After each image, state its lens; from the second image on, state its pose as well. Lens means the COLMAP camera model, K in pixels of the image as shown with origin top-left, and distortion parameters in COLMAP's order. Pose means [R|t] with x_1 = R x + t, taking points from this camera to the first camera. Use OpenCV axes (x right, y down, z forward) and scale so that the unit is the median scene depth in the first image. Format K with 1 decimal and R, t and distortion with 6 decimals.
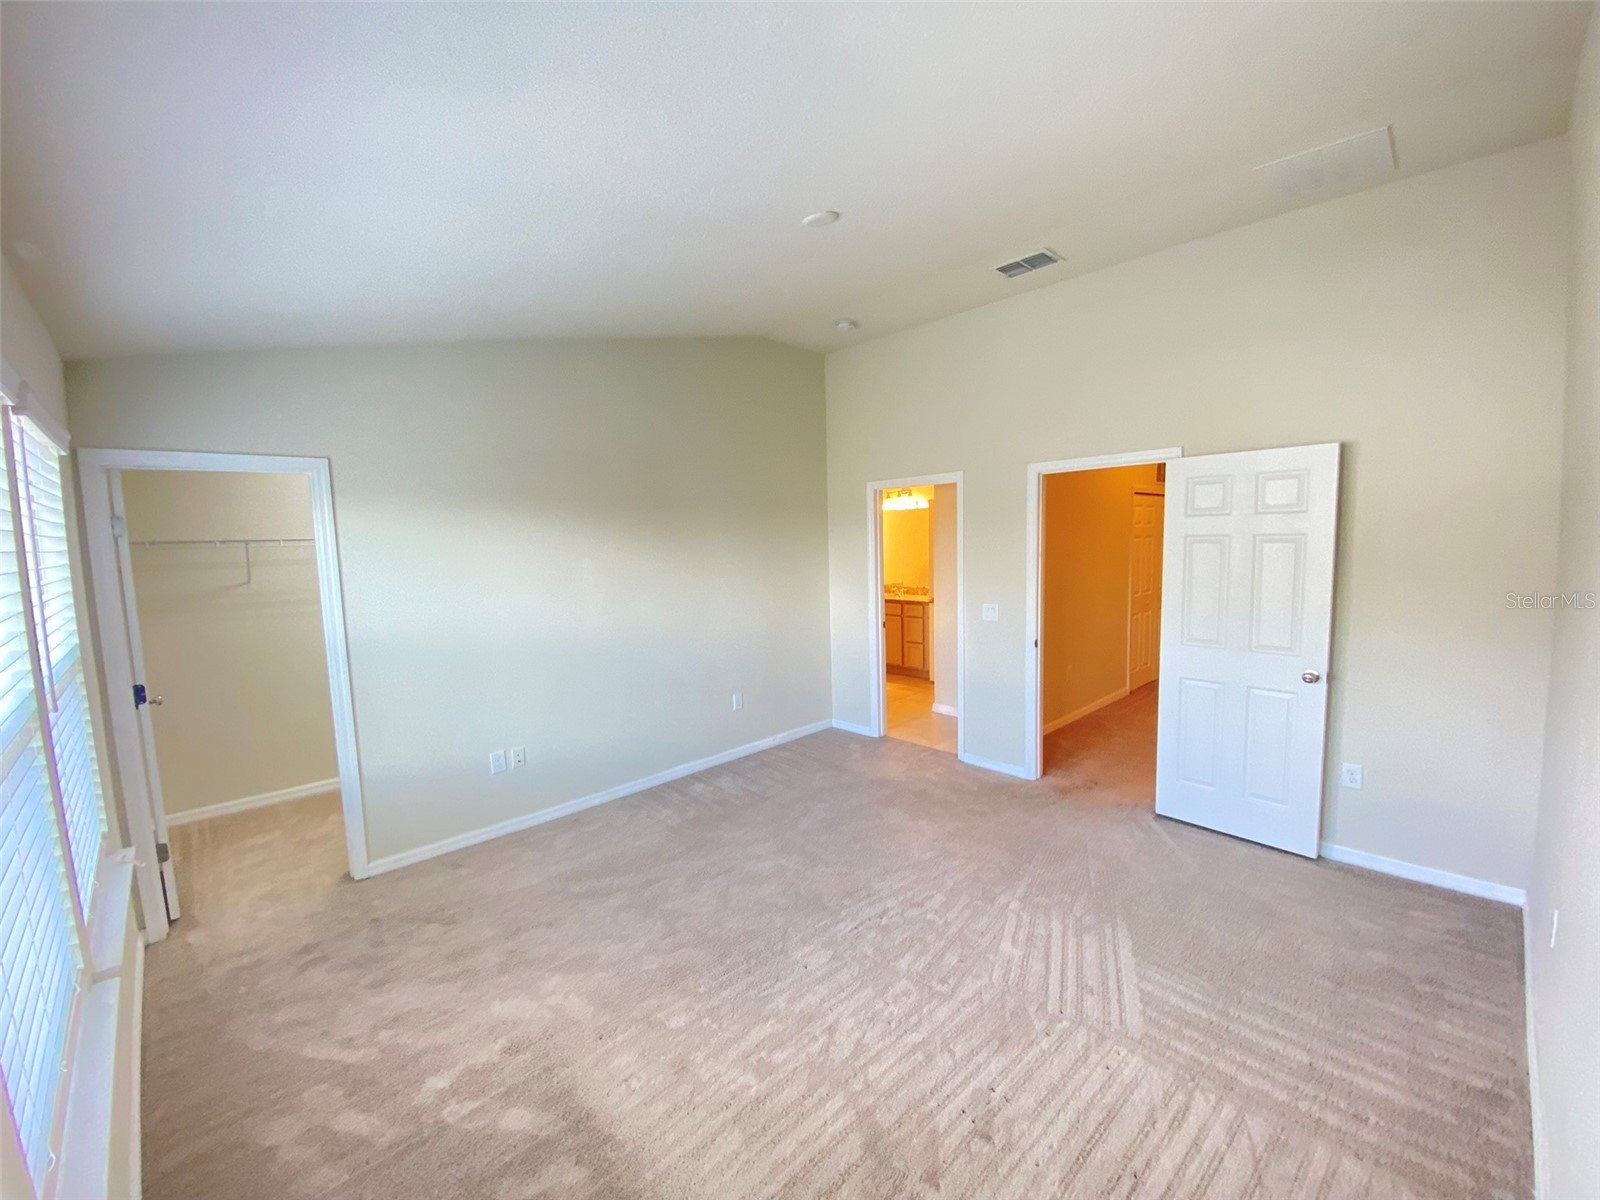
lens RADIAL K [[651.4, 0, 795.9], [0, 651.4, 590.1], [0, 0, 1]] dist [-0.006341, -0.006517]
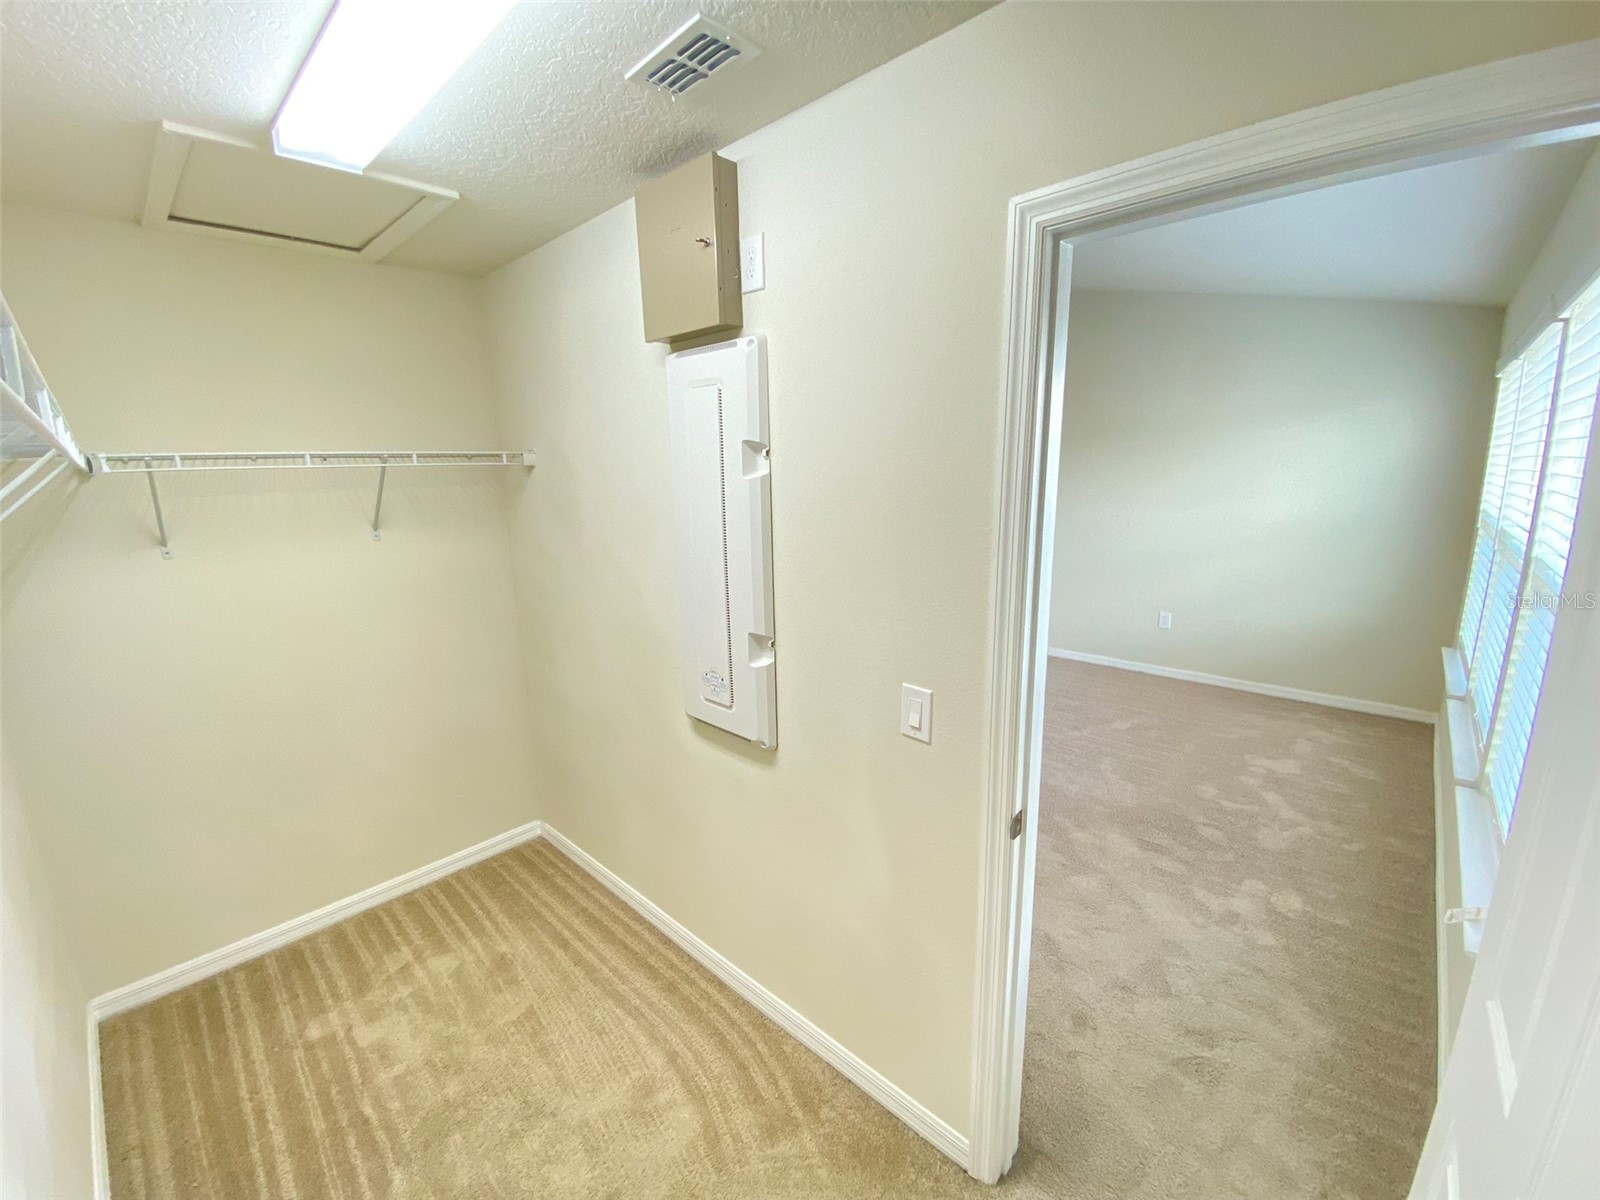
lens RADIAL K [[651.4, 0, 792.2], [0, 651.4, 604.4], [0, 0, 1]] dist [-0.006341, -0.006517]
pose [[-0.040859, -0.187435, 0.981427, -1.314089], [0.114607, 0.974885, 0.190957, -0.086668], [-0.992570, 0.120281, -0.018351, 1.370898]]
